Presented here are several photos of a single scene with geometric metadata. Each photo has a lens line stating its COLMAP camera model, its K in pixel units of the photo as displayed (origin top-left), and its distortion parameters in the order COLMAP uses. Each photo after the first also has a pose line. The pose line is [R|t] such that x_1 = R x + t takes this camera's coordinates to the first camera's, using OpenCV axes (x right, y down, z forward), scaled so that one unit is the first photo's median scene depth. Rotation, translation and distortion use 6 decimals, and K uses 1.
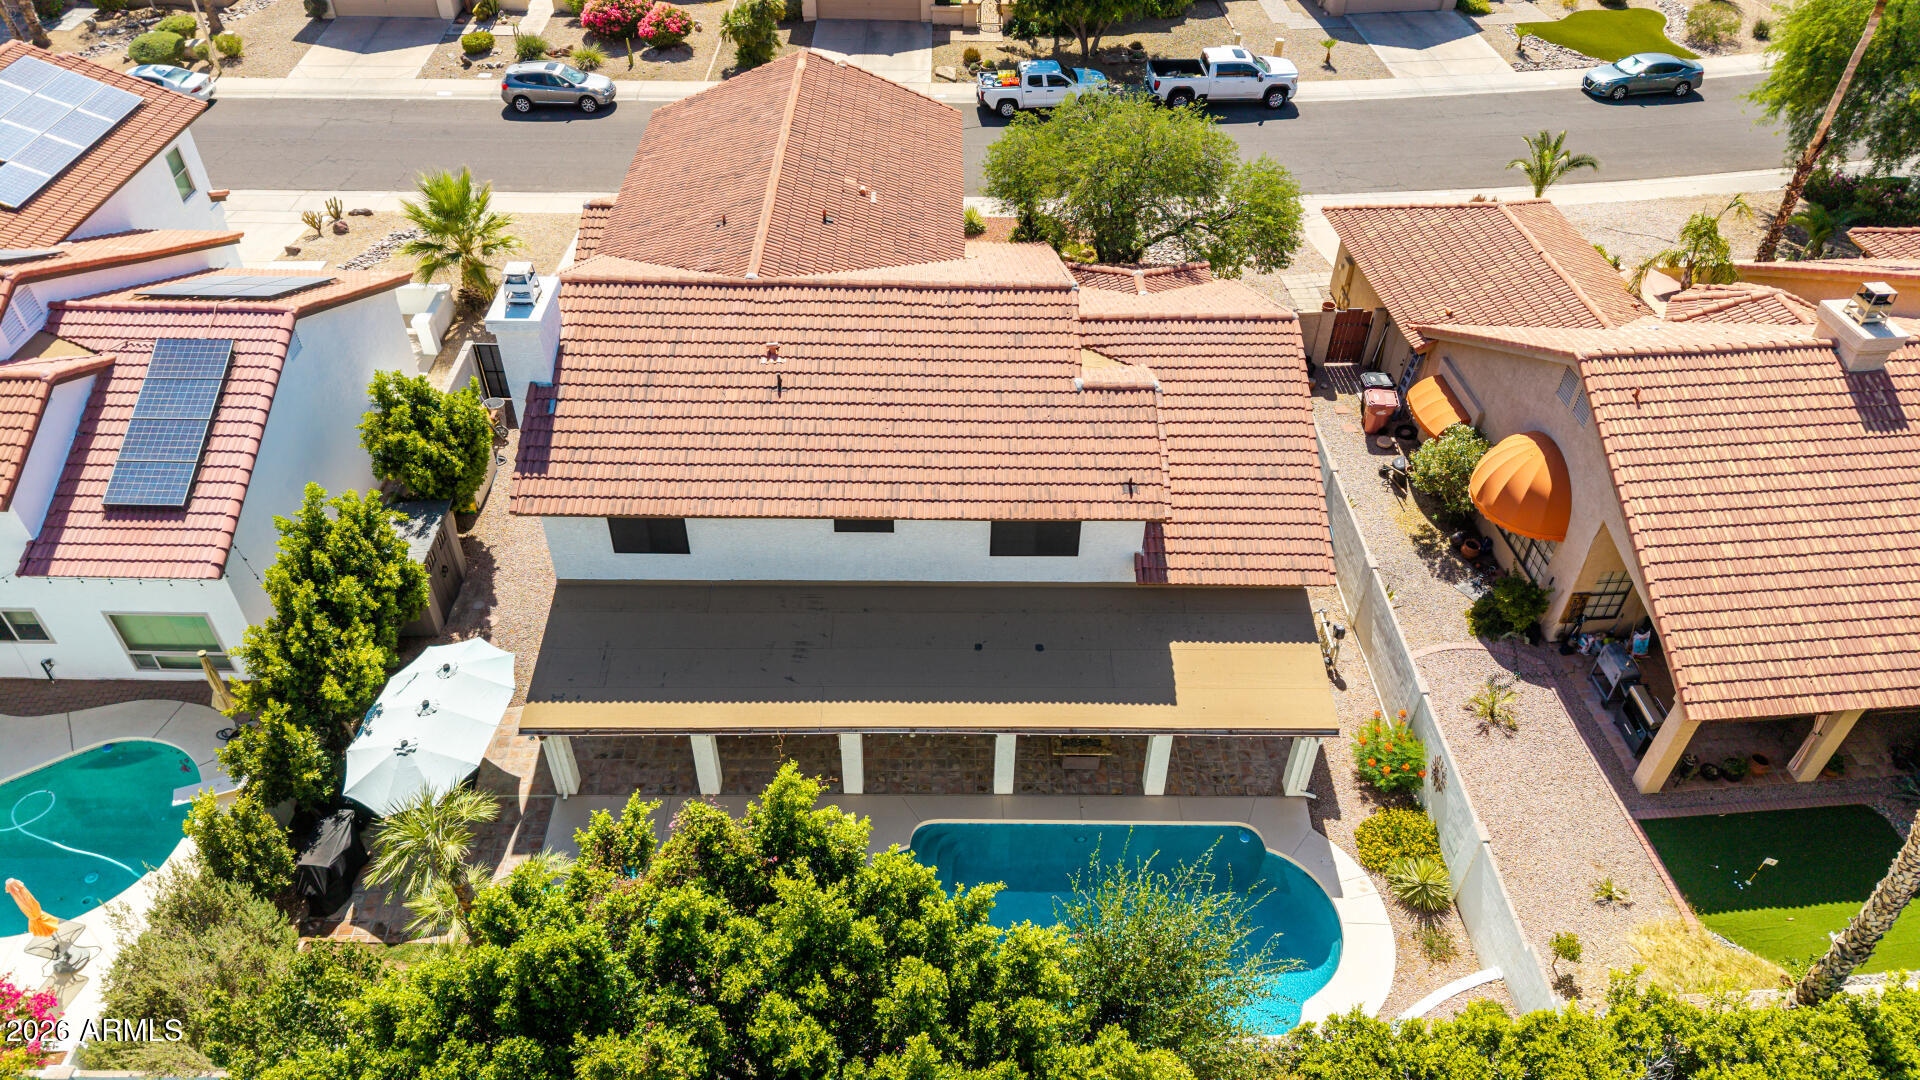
lens RADIAL K [[1282.0, 0, 962.6], [0, 1282.0, 531.8], [0, 0, 1]] dist [0.041204, -0.042455]
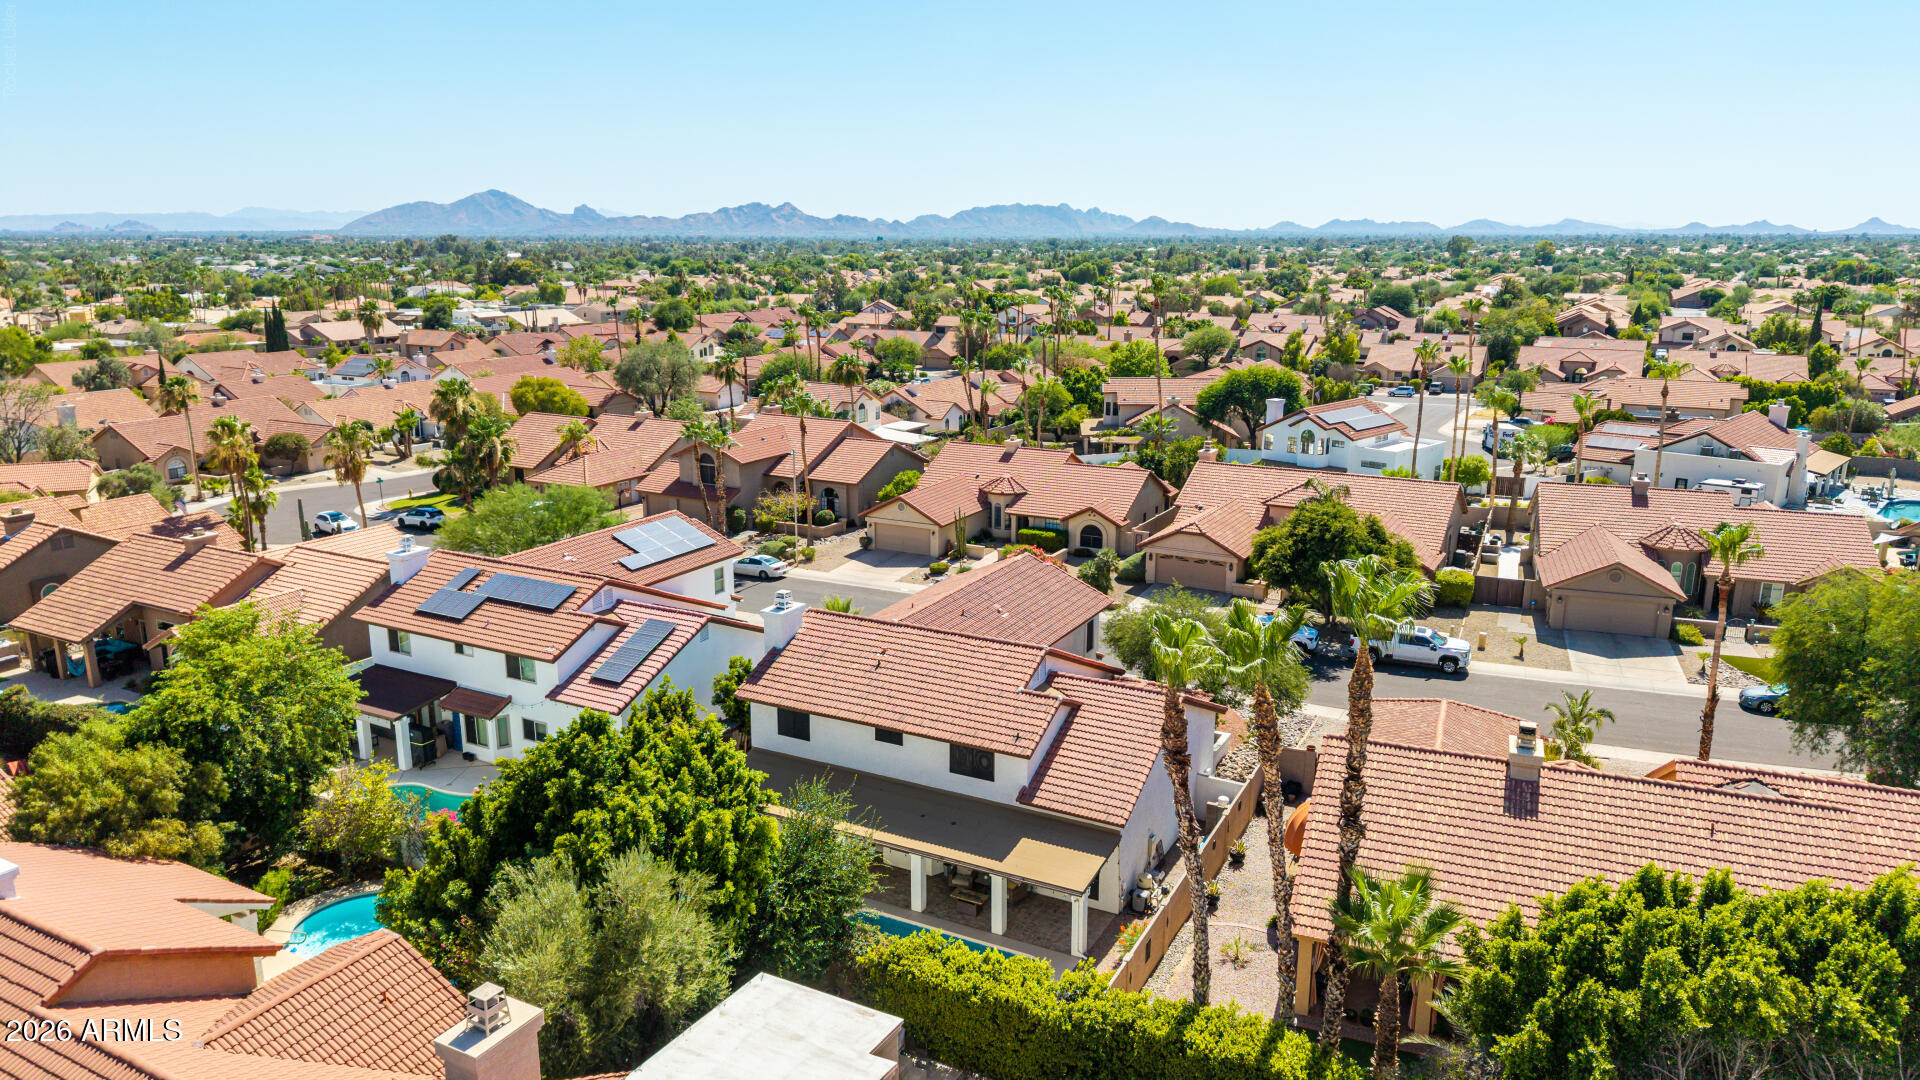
lens RADIAL K [[1265.9, 0, 967.3], [0, 1265.9, 531.9], [0, 0, 1]] dist [0.140628, -0.264494]
pose [[0.882744, 0.094968, -0.460157, 0.824757], [-0.298890, 0.869154, -0.394000, 0.417476], [0.362530, 0.485337, 0.795625, -0.560217]]
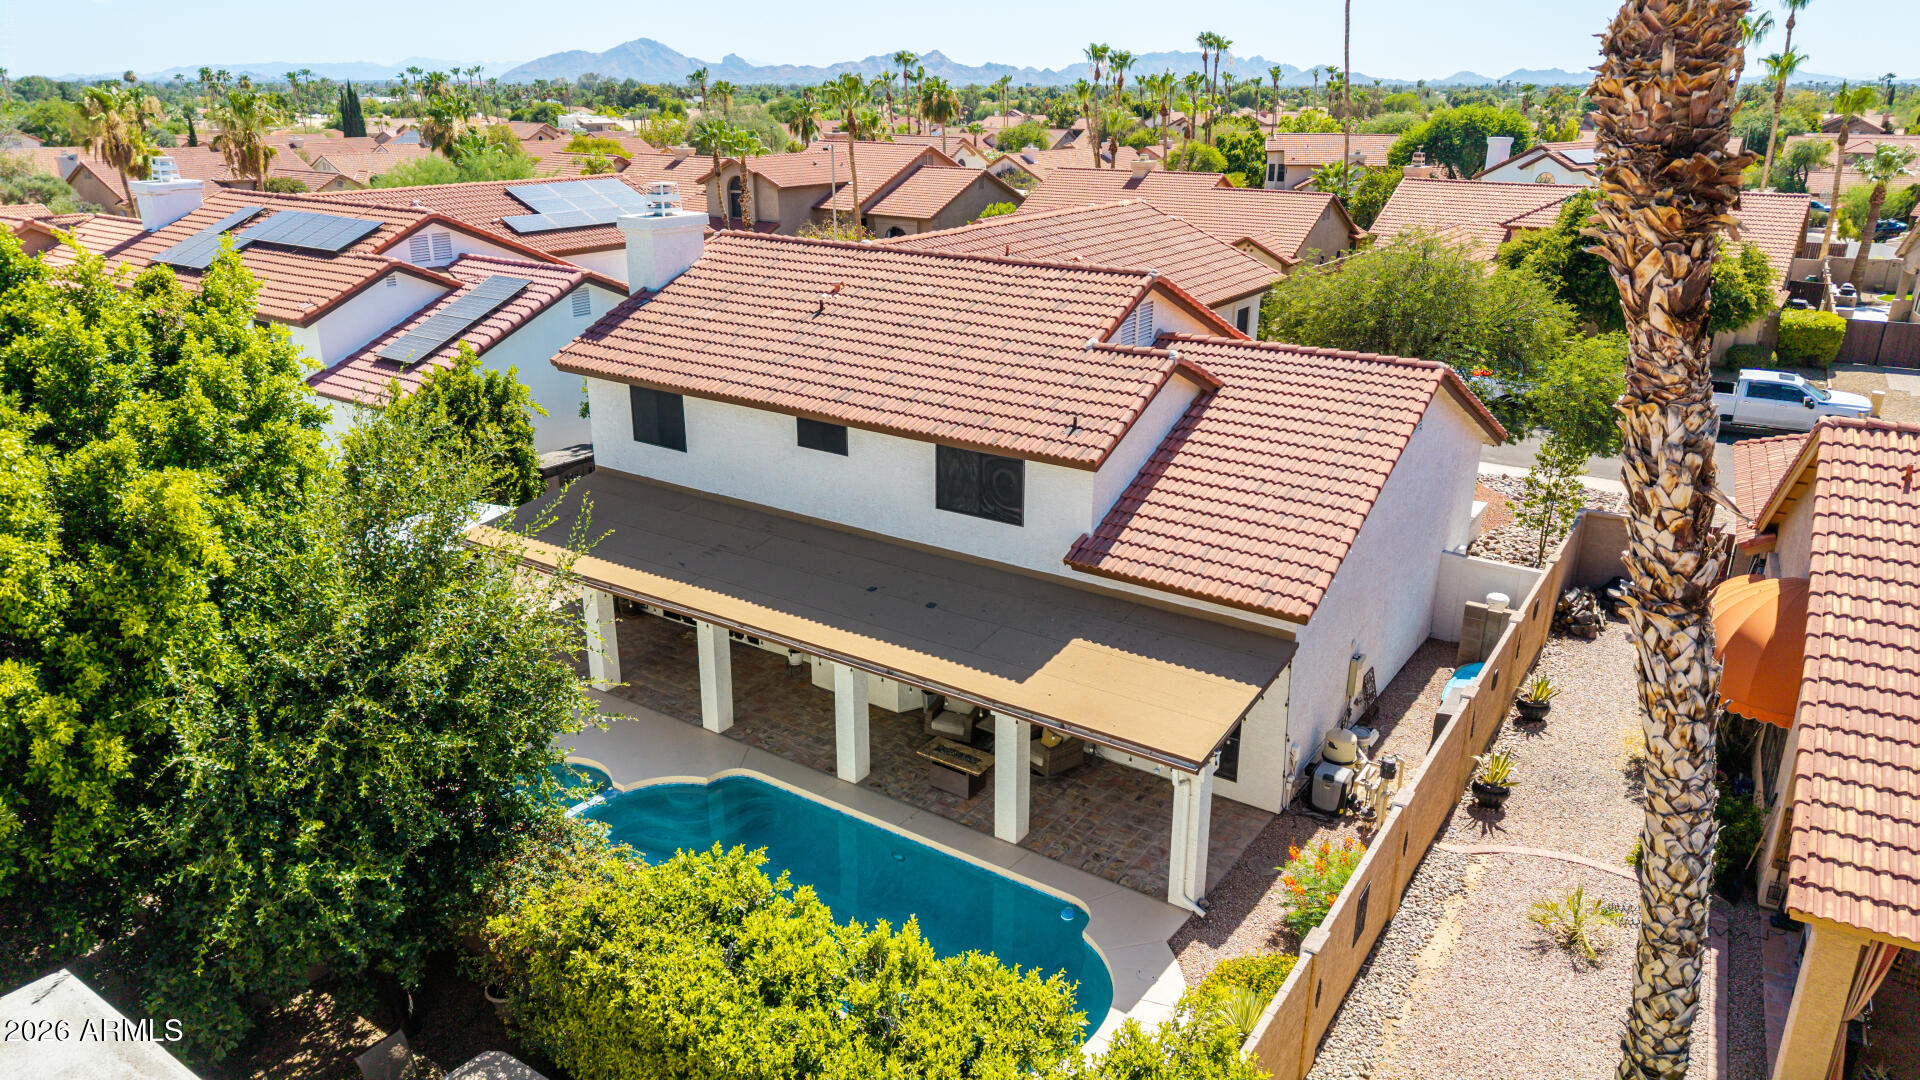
lens RADIAL K [[1274.0, 0, 960.0], [0, 1274.0, 540.0], [0, 0, 1]] dist [0.046918, -0.055205]
pose [[0.821311, 0.179777, -0.541413, 0.500839], [-0.364767, 0.895188, -0.256094, 0.250572], [0.438626, 0.407823, 0.800804, 0.332991]]
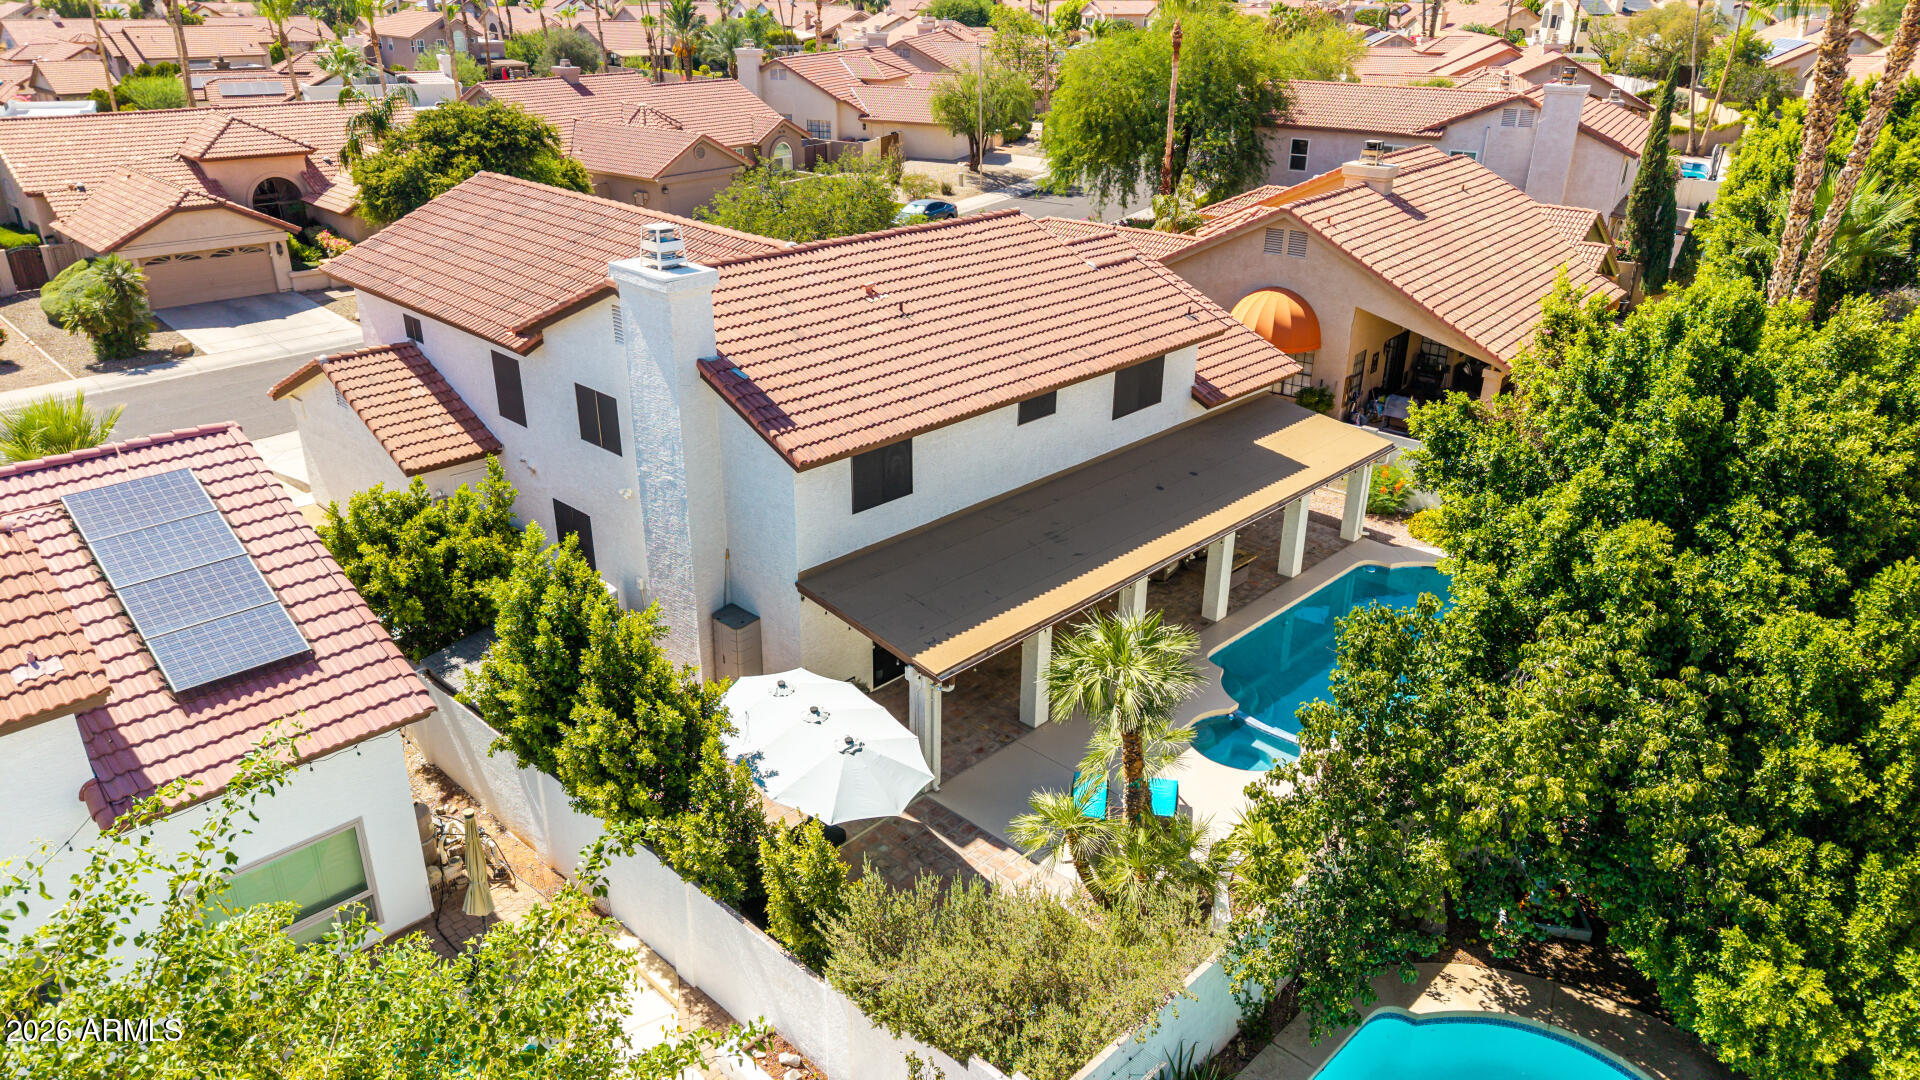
lens RADIAL K [[1282.0, 0, 962.6], [0, 1282.0, 531.8], [0, 0, 1]] dist [0.041204, -0.042455]
pose [[0.697791, -0.294726, 0.652859, -0.787929], [0.466671, 0.878507, -0.102196, 0.150963], [-0.543421, 0.375982, 0.750554, 0.301978]]
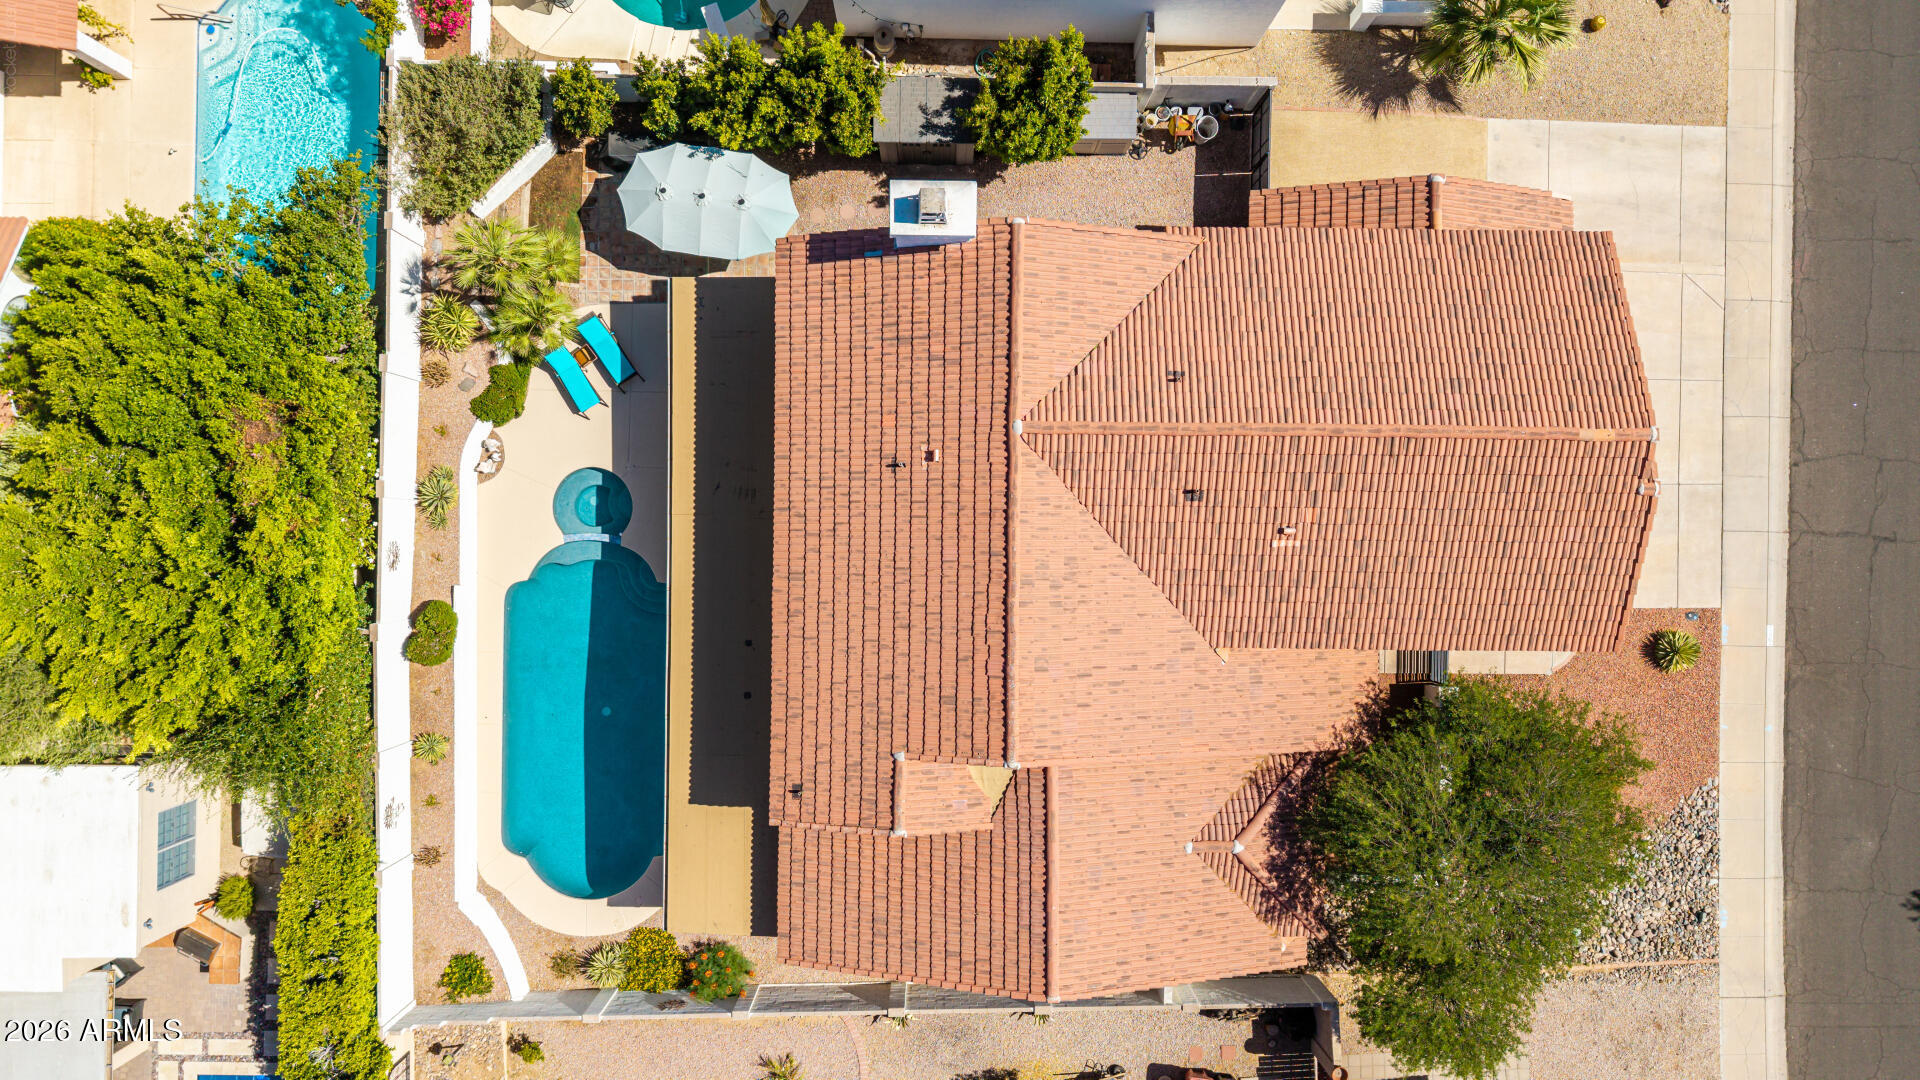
lens RADIAL K [[1313.4, 0, 960.0], [0, 1313.4, 540.0], [0, 0, 1]] dist [0.038311, -0.047042]
pose [[-0.013255, 0.999800, -0.014995, -0.066033], [-0.672189, 0.002193, 0.740376, -0.923703], [0.740261, 0.019893, 0.672025, 0.320400]]
